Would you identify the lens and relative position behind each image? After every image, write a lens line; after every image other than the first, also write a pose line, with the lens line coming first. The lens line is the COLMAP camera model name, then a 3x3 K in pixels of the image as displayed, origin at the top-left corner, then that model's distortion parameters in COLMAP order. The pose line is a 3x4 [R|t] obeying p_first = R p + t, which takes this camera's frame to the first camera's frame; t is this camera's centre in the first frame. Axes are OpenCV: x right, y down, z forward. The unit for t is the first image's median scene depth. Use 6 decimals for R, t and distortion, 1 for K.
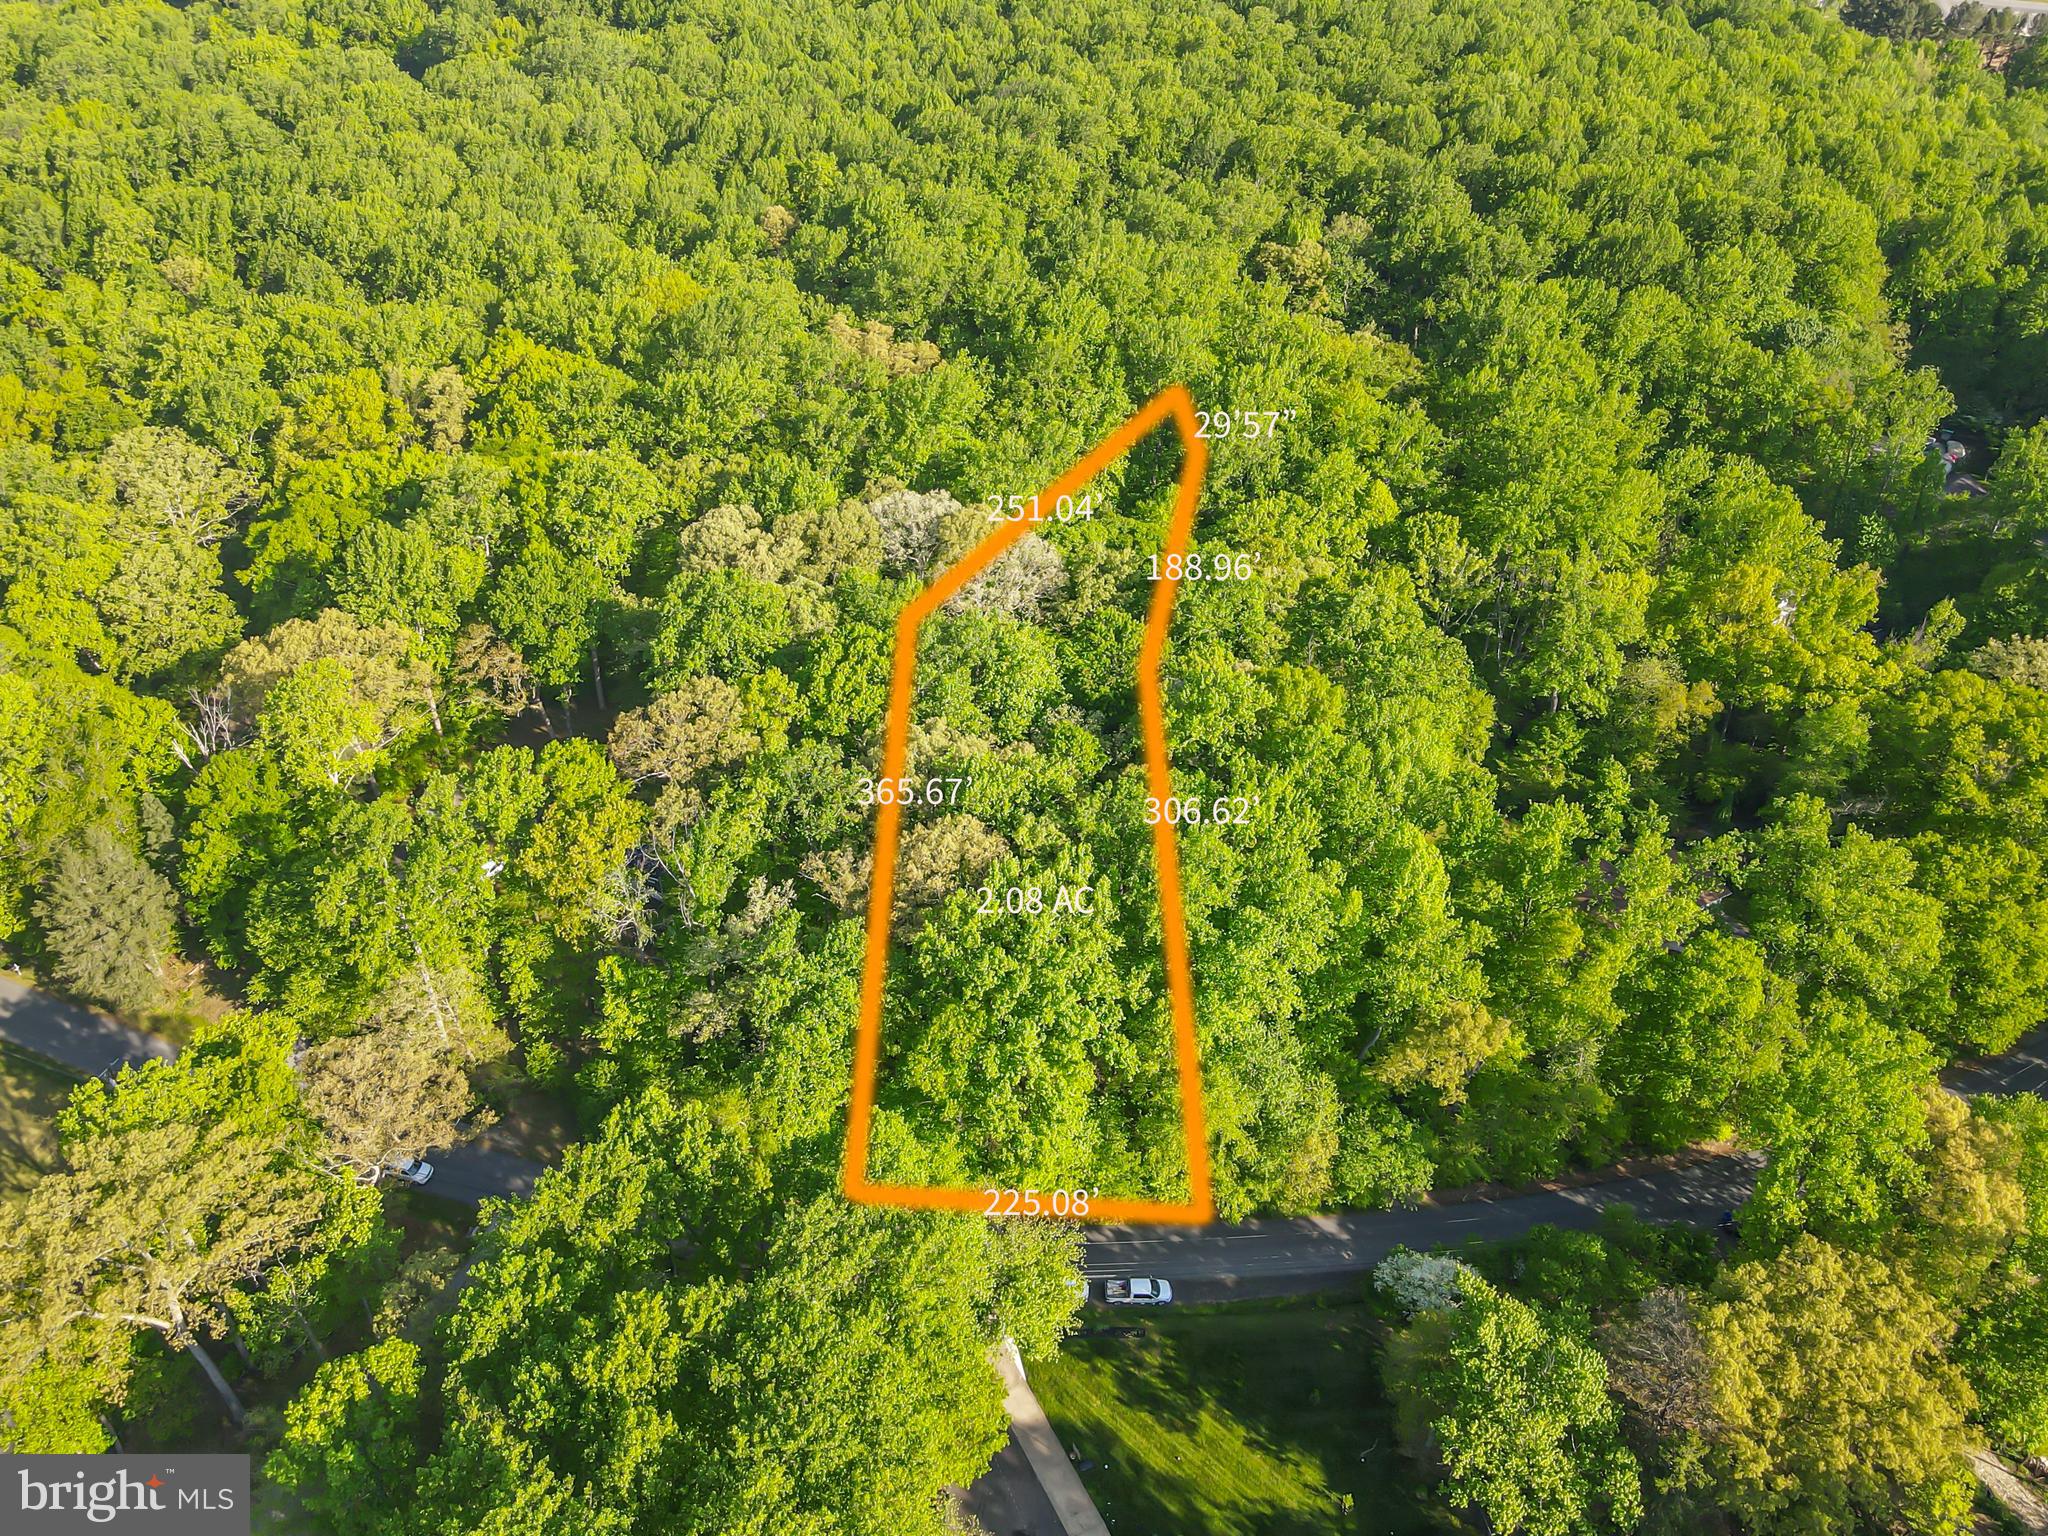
lens RADIAL K [[1573.8, 0, 1027.6], [0, 1573.8, 761.0], [0, 0, 1]] dist [0.011837, 0.009649]
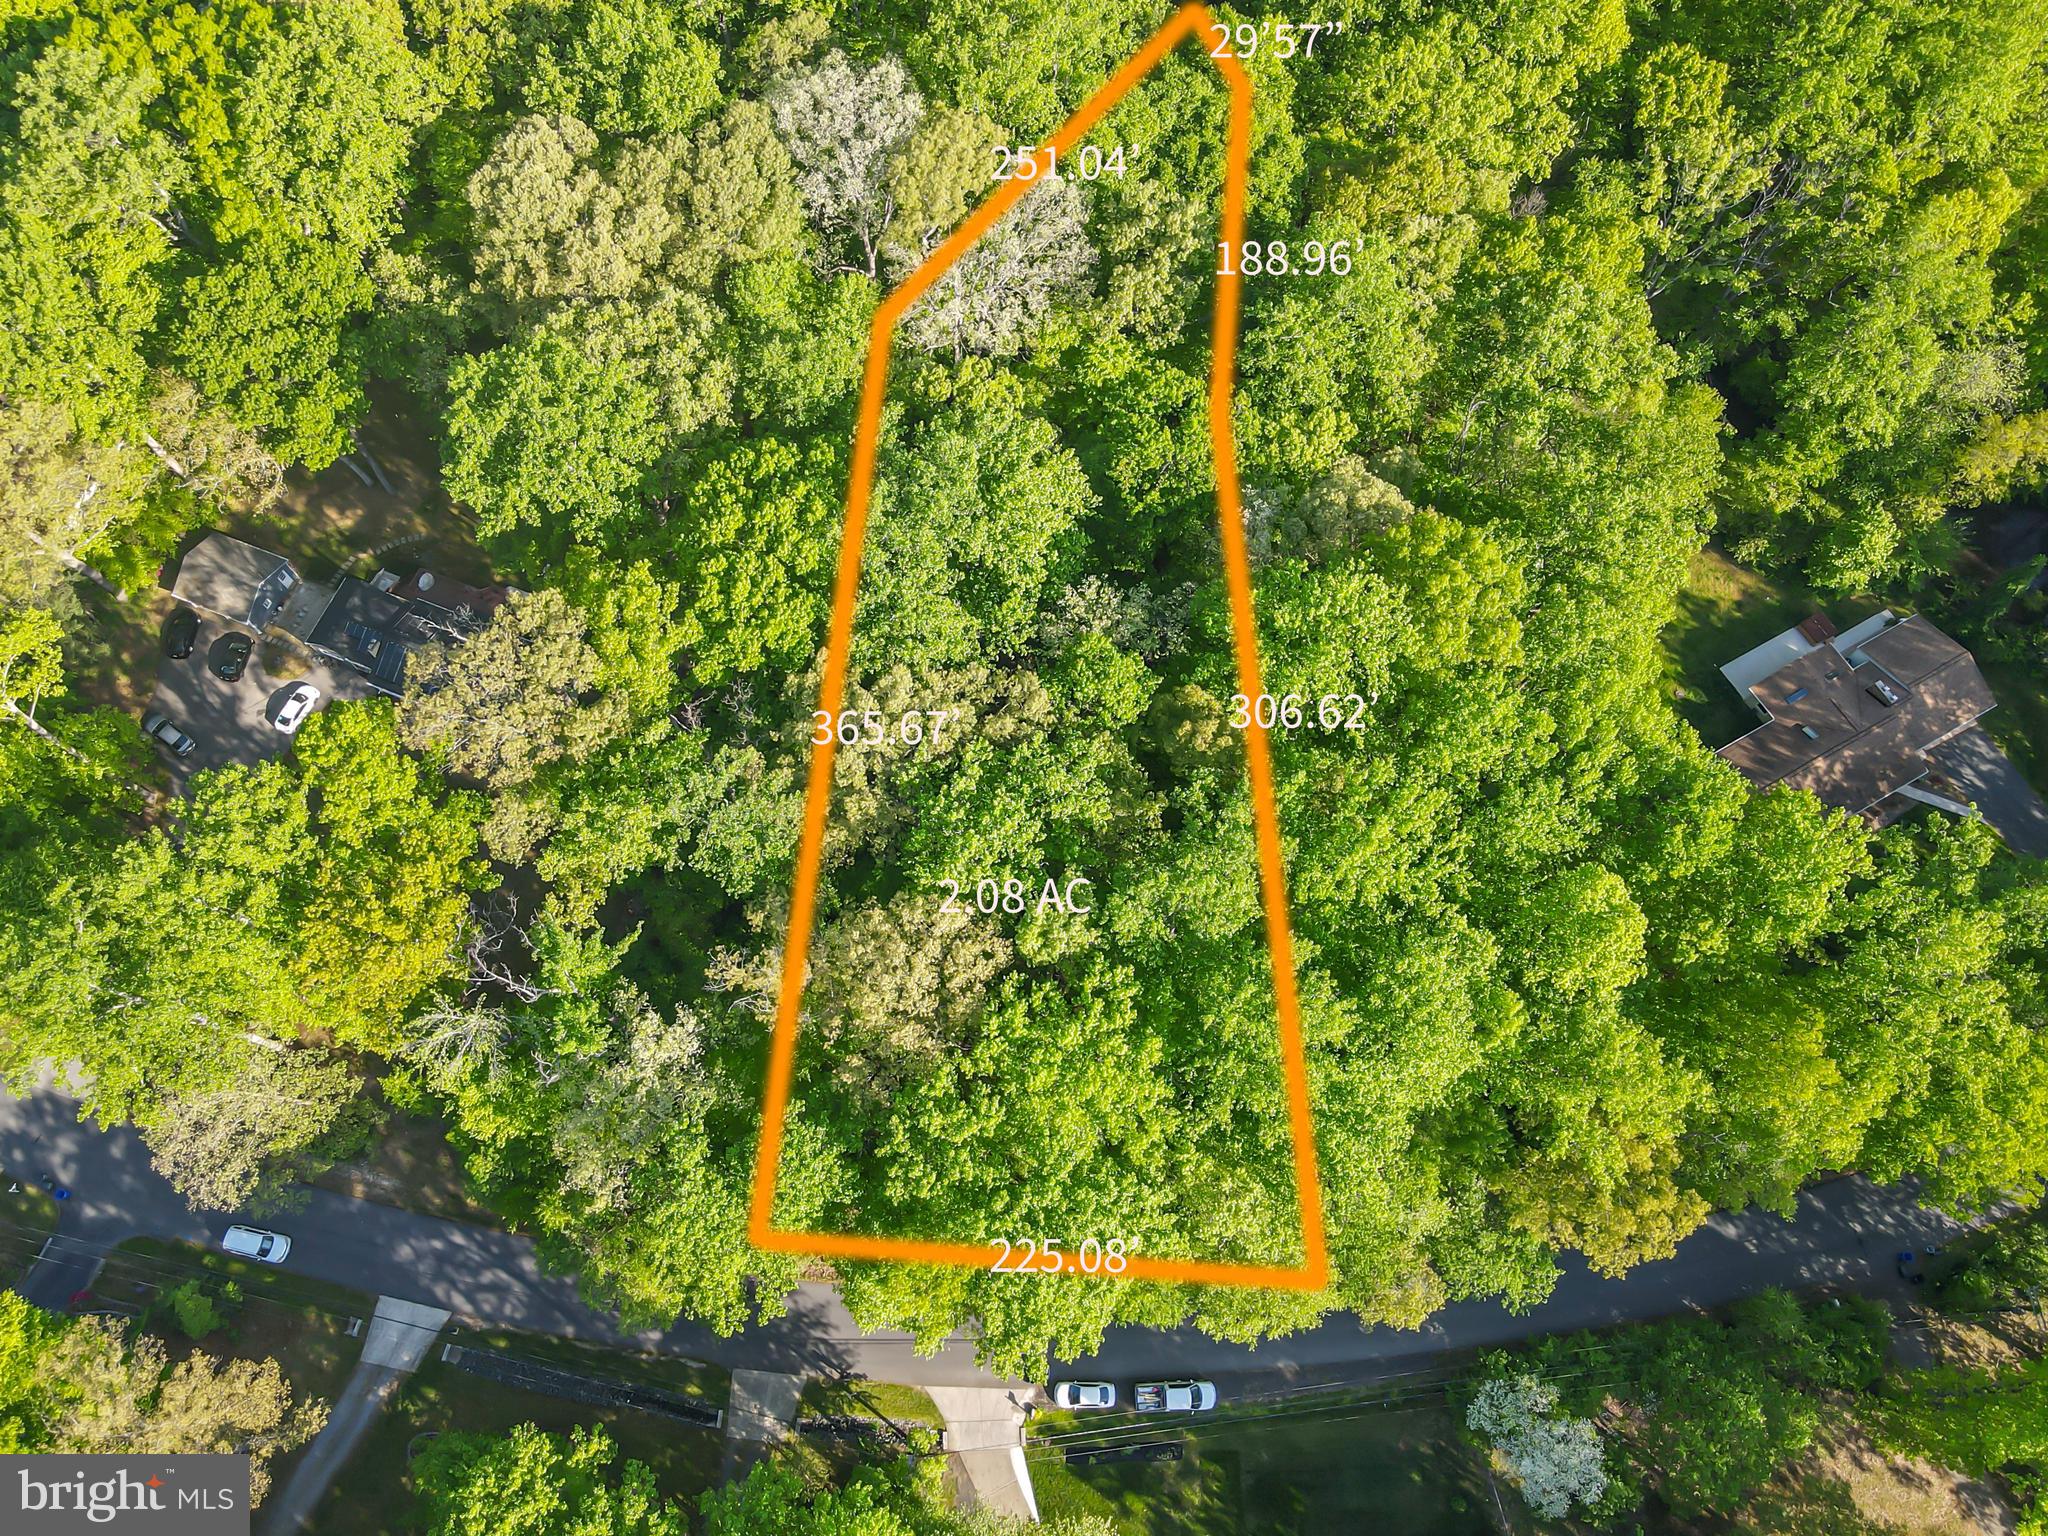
lens RADIAL K [[1573.8, 0, 1031.1], [0, 1573.8, 785.3], [0, 0, 1]] dist [0.011837, 0.009649]
pose [[0.999977, -0.006745, -0.000582, -0.002003], [0.005989, 0.841319, 0.540506, -0.291474], [-0.003156, -0.540497, 0.841340, 0.370782]]
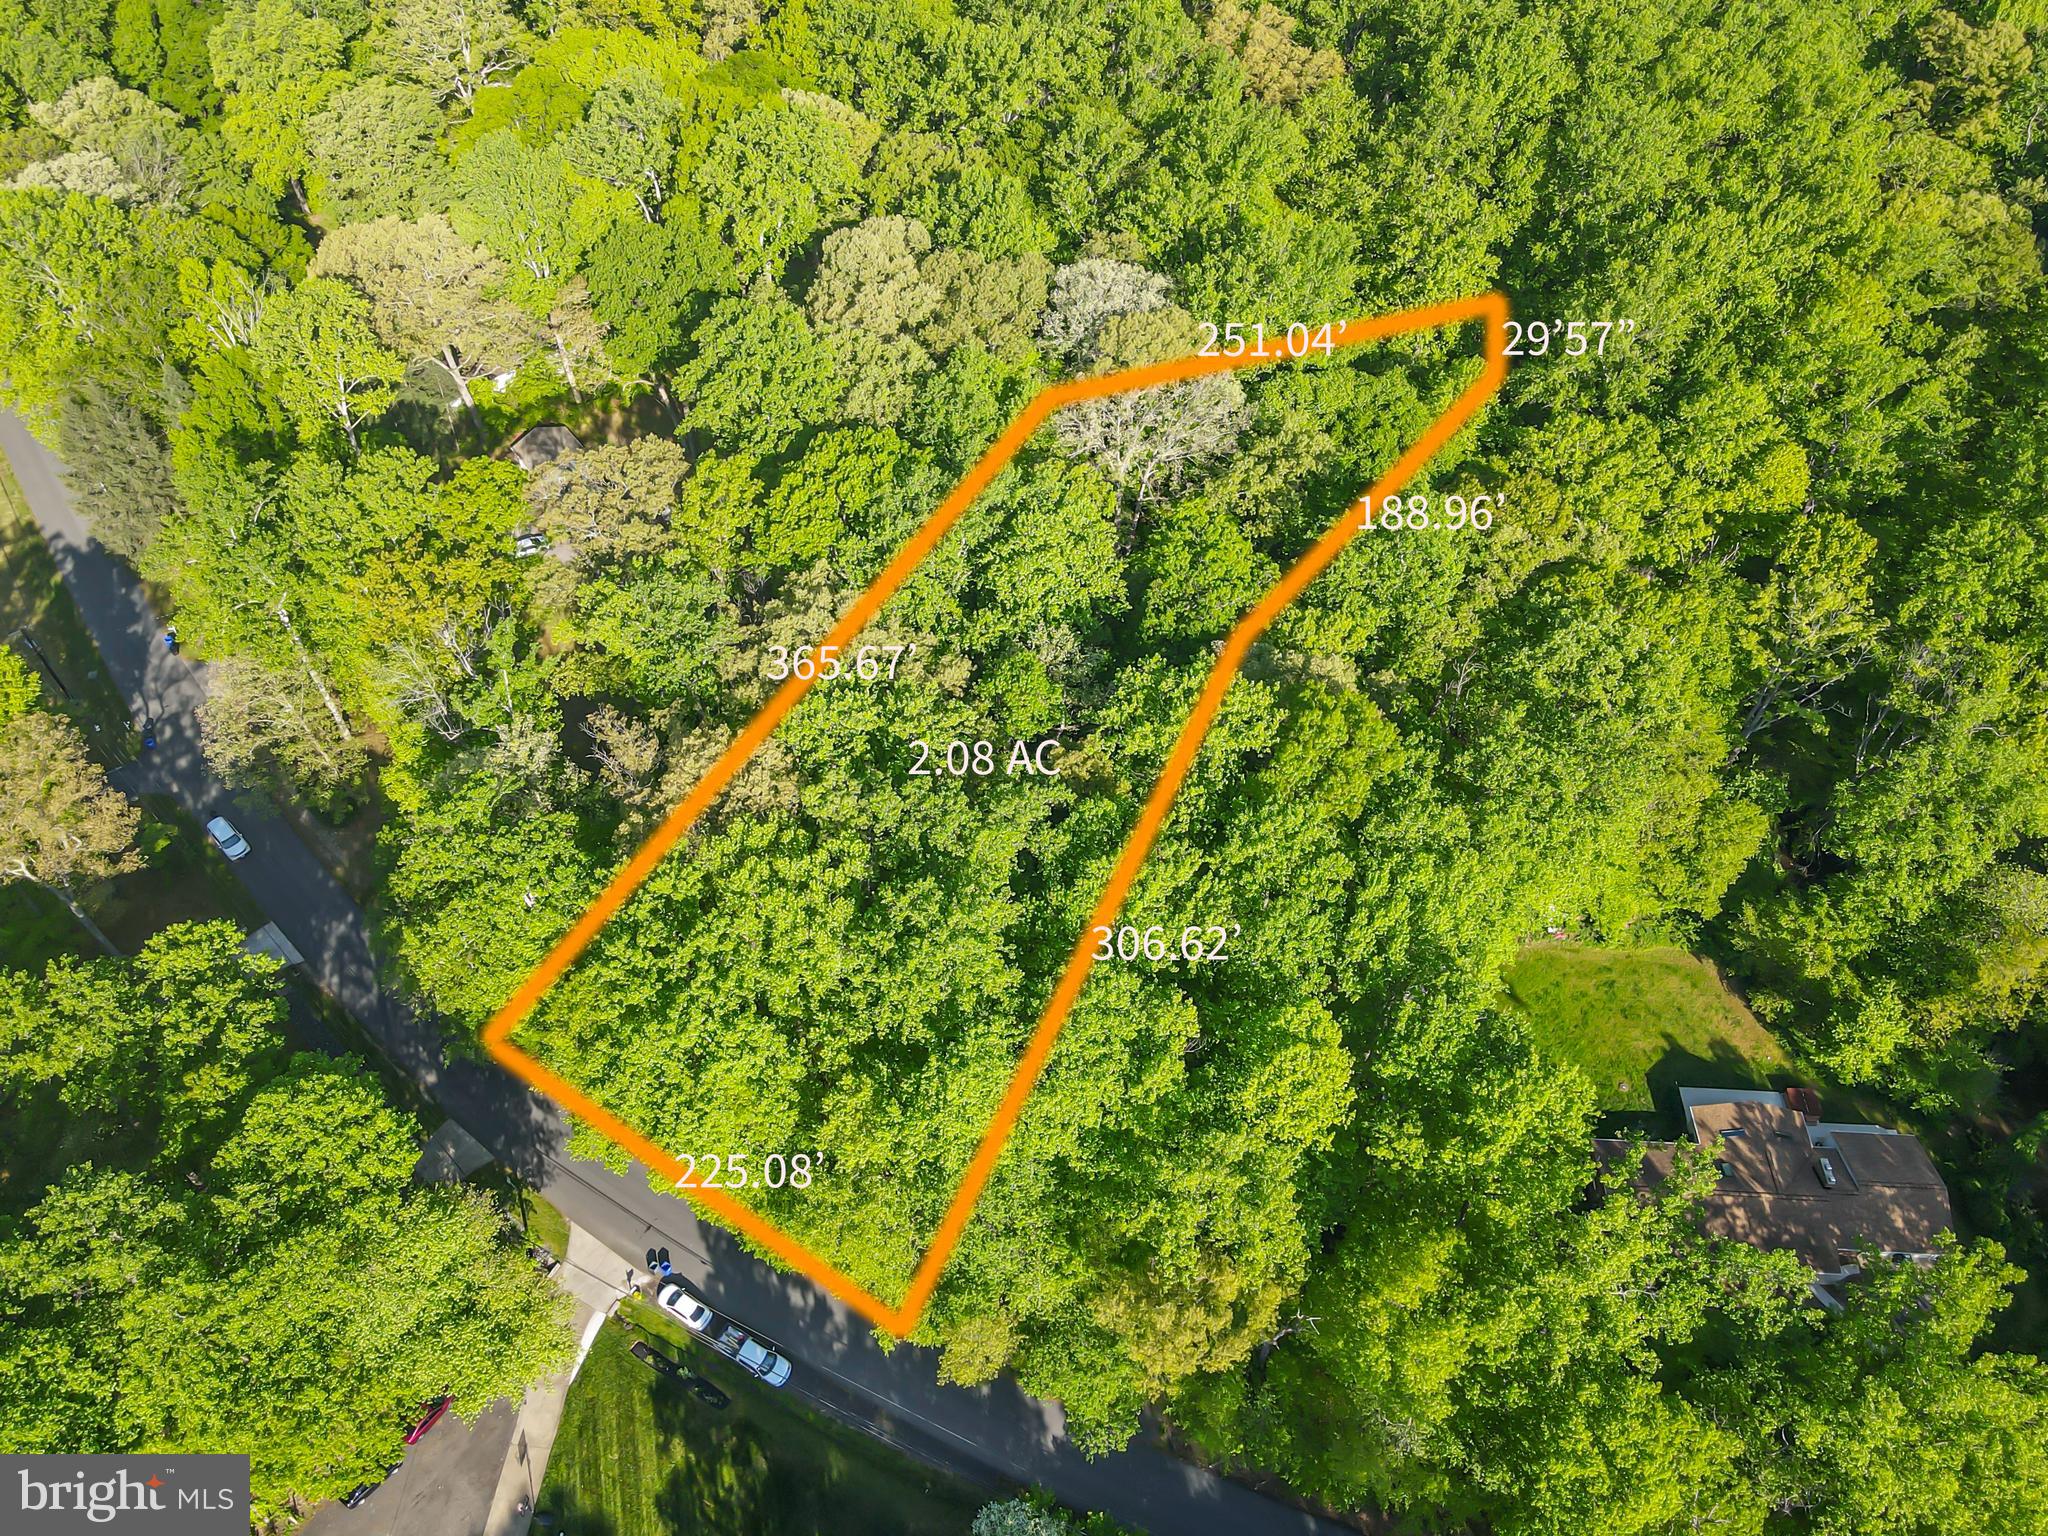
lens RADIAL K [[1573.8, 0, 1013.1], [0, 1573.8, 768.9], [0, 0, 1]] dist [0.011837, 0.009649]
pose [[0.848546, 0.404388, -0.341232, 0.263406], [-0.312614, 0.903464, 0.293300, -0.171461], [0.426898, -0.142204, 0.893049, 0.284629]]
